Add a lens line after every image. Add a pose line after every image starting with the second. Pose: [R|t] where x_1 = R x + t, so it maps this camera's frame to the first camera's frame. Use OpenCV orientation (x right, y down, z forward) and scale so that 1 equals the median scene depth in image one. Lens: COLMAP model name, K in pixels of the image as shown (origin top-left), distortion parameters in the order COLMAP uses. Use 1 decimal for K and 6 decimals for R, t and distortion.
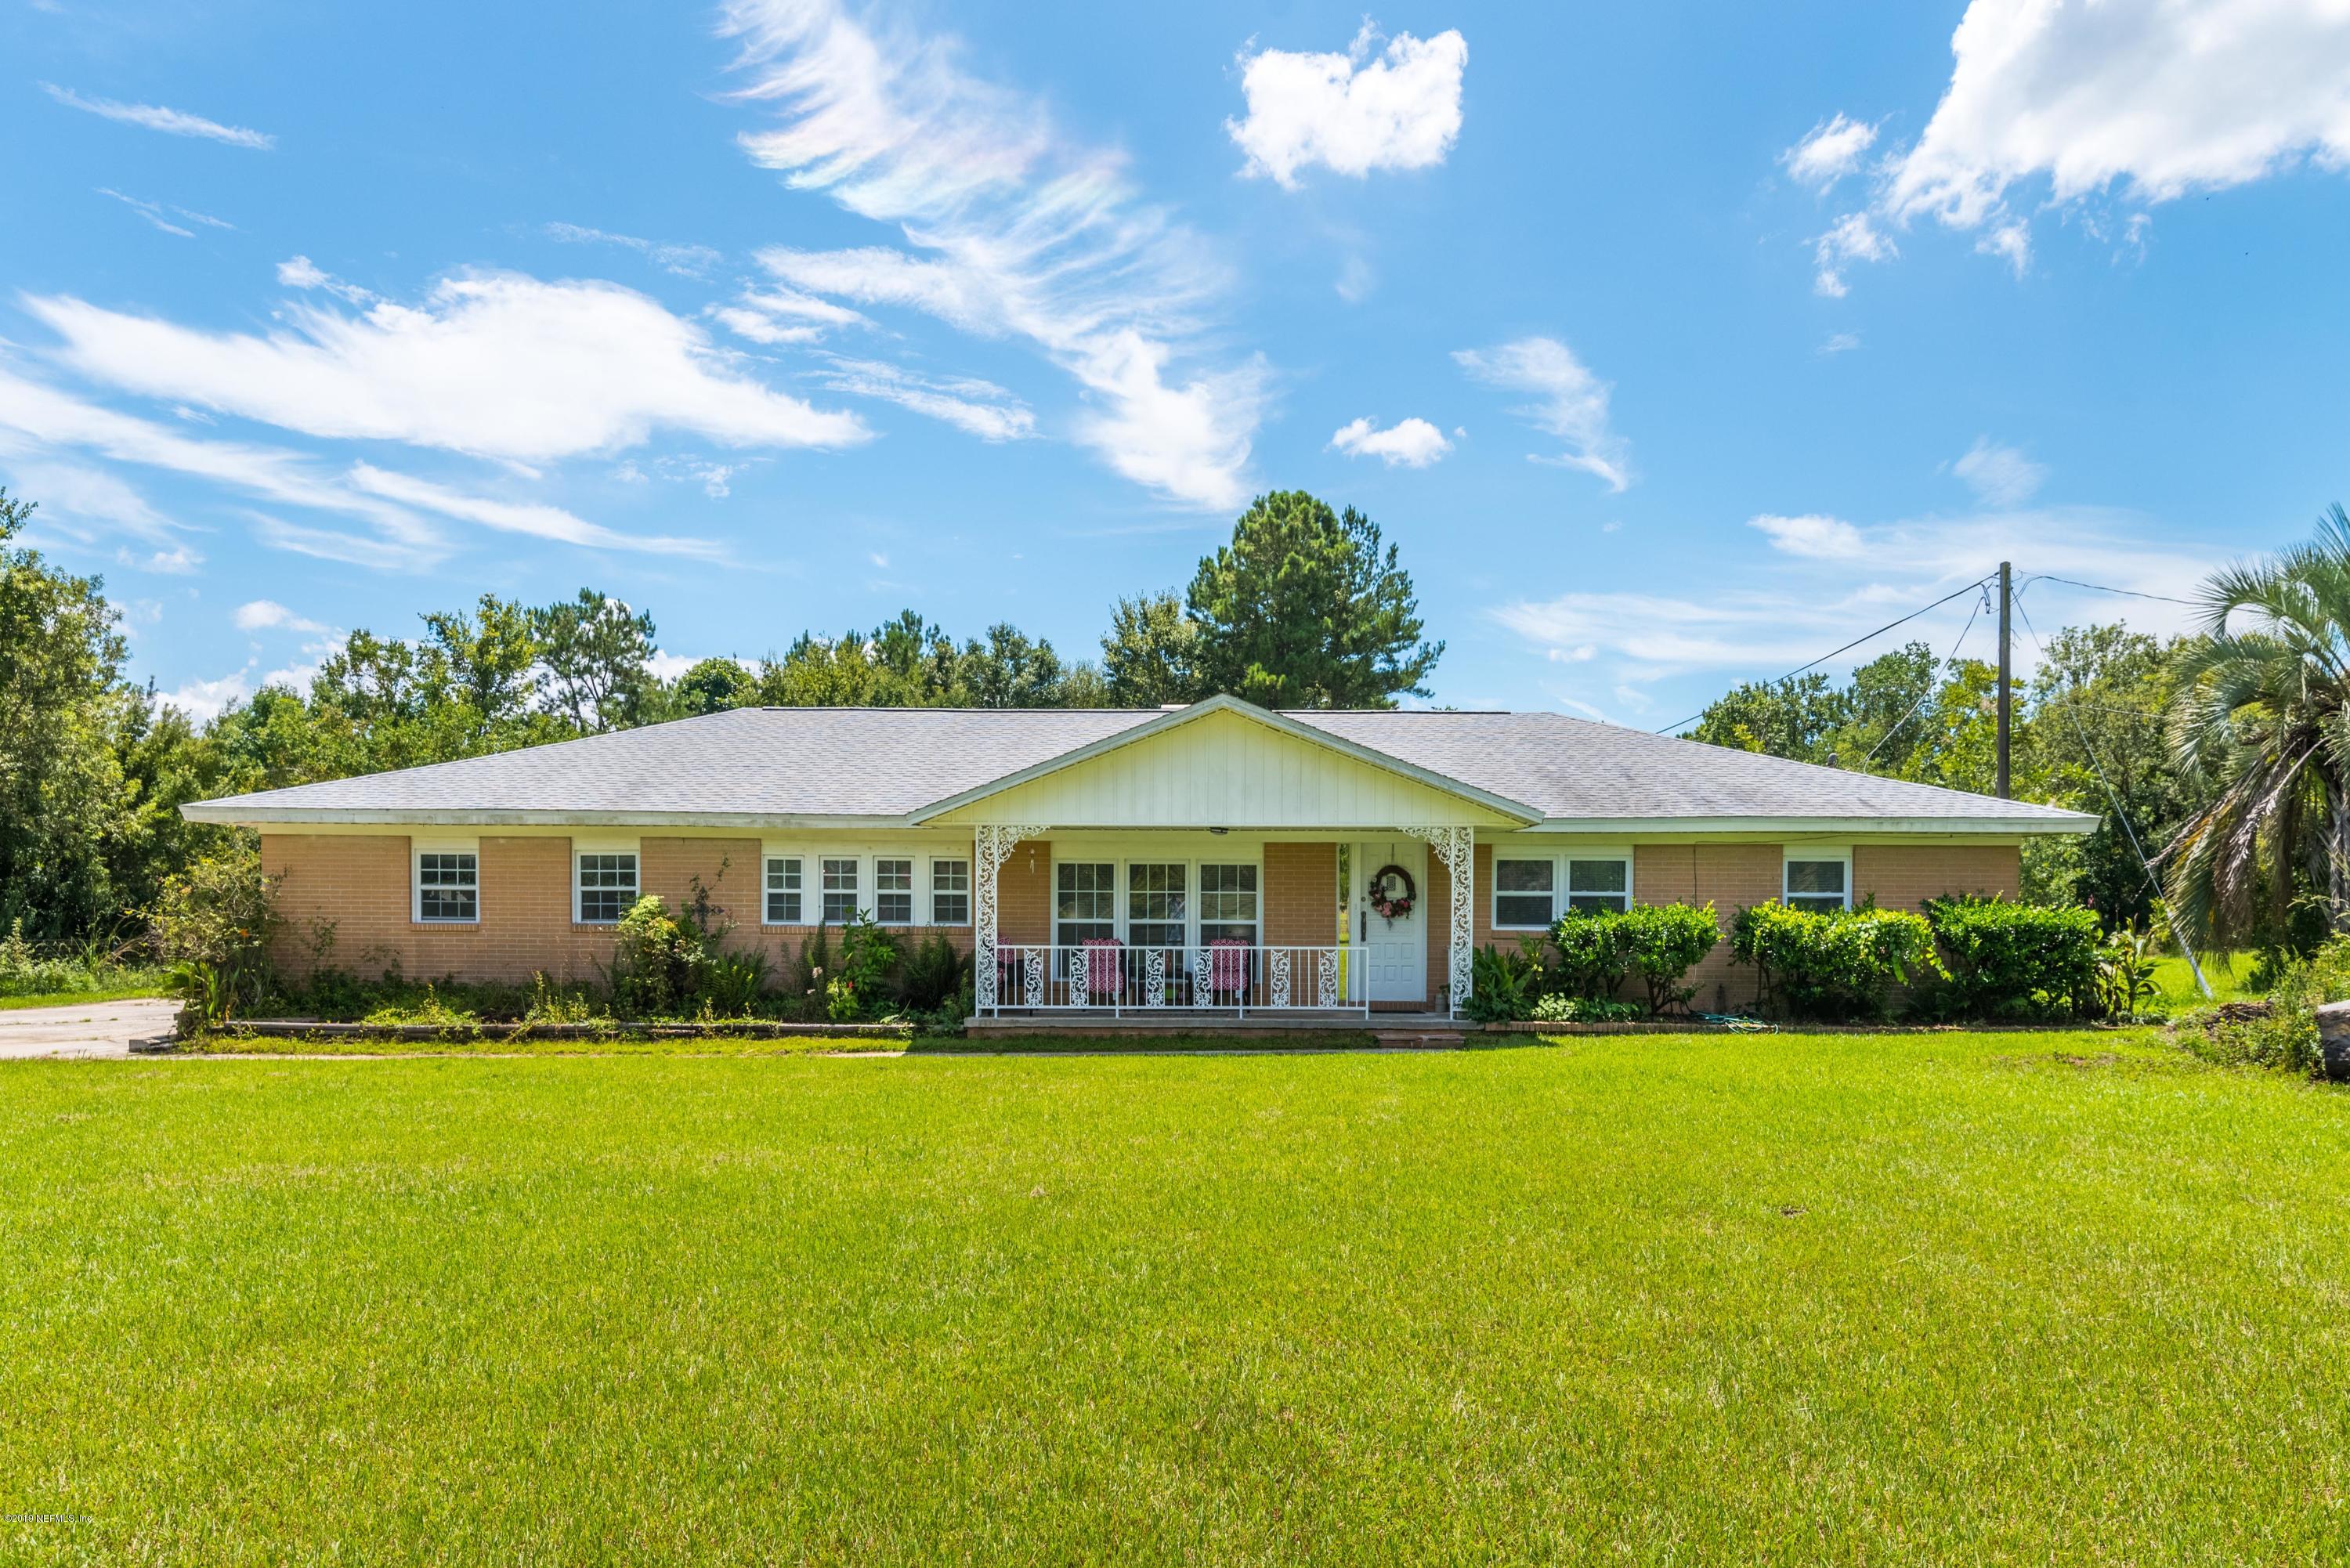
lens RADIAL K [[1797.1, 0, 1247.5], [0, 1797.1, 853.6], [0, 0, 1]] dist [-0.010780, 0.005432]
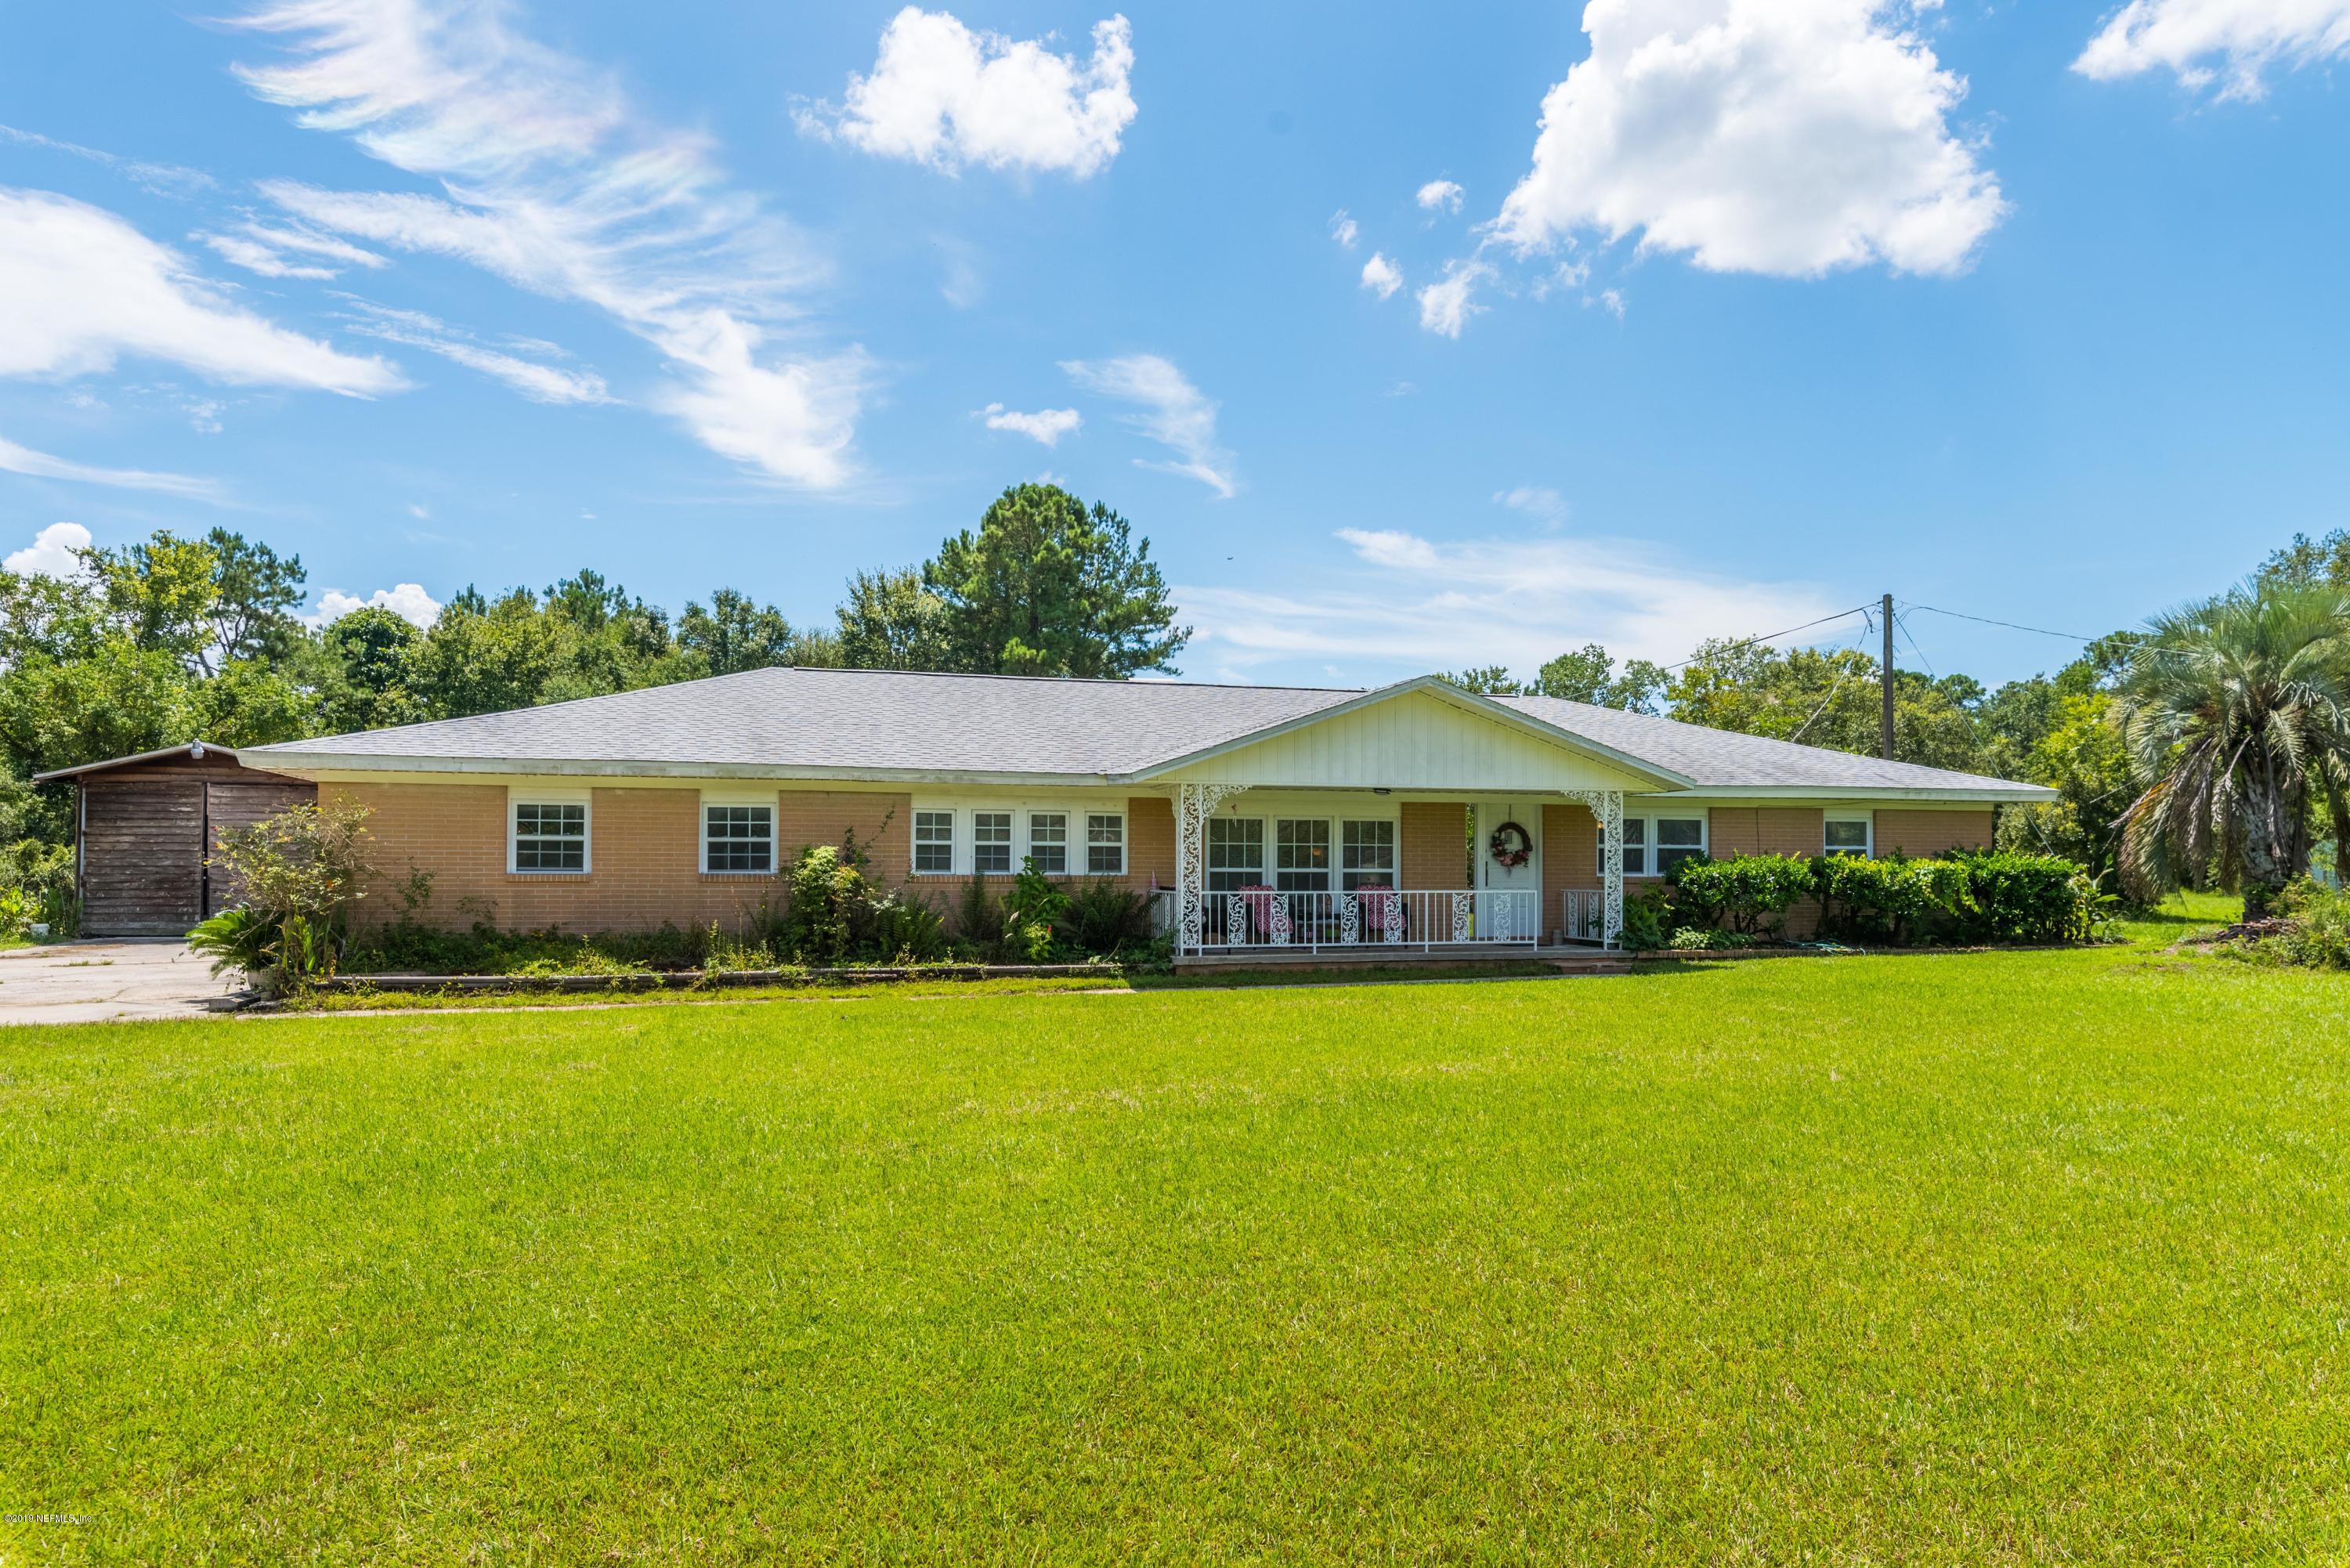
lens RADIAL K [[1664.0, 0, 1169.0], [0, 1664.0, 796.0], [0, 0, 1]] dist [0.000076, -0.007344]
pose [[0.950409, 0.012418, 0.310754, -0.169275], [-0.008753, 0.999875, -0.013185, 0.001911], [-0.310879, 0.009812, 0.950399, 0.006792]]
